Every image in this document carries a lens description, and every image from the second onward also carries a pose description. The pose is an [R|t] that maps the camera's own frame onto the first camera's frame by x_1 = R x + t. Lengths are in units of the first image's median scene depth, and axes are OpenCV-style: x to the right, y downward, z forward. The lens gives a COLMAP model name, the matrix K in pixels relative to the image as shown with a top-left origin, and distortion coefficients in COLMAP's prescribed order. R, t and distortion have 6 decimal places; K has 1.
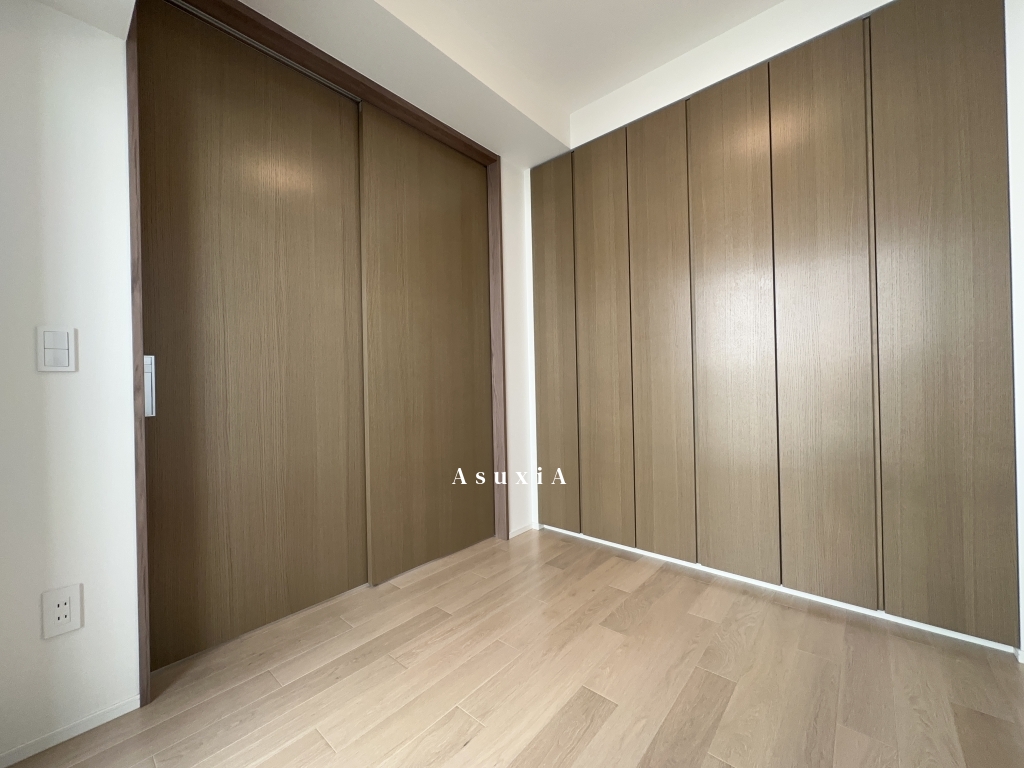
lens RADIAL K [[406.2, 0, 513.8], [0, 406.2, 385.0], [0, 0, 1]] dist [-0.006095, 0.000478]
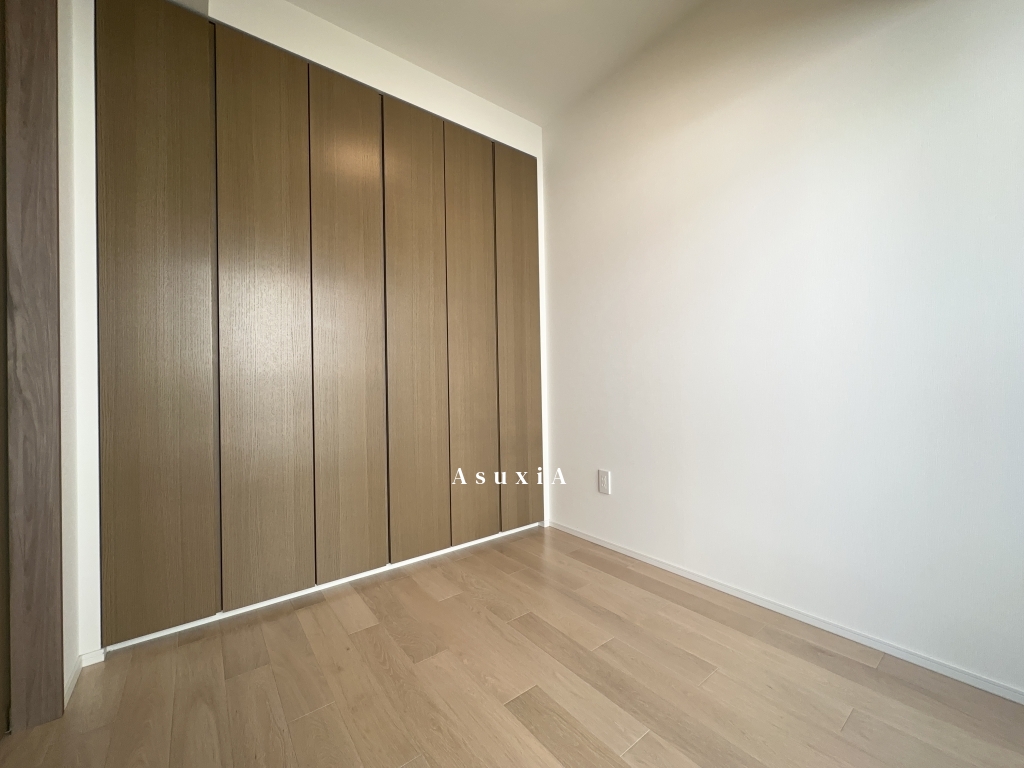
lens RADIAL K [[406.2, 0, 512.6], [0, 406.2, 381.6], [0, 0, 1]] dist [-0.006095, 0.000478]
pose [[0.200493, 0.030994, 0.979205, -0.497620], [0.019481, 0.999176, -0.035615, 0.045369], [-0.979501, 0.026216, 0.199724, 0.544094]]
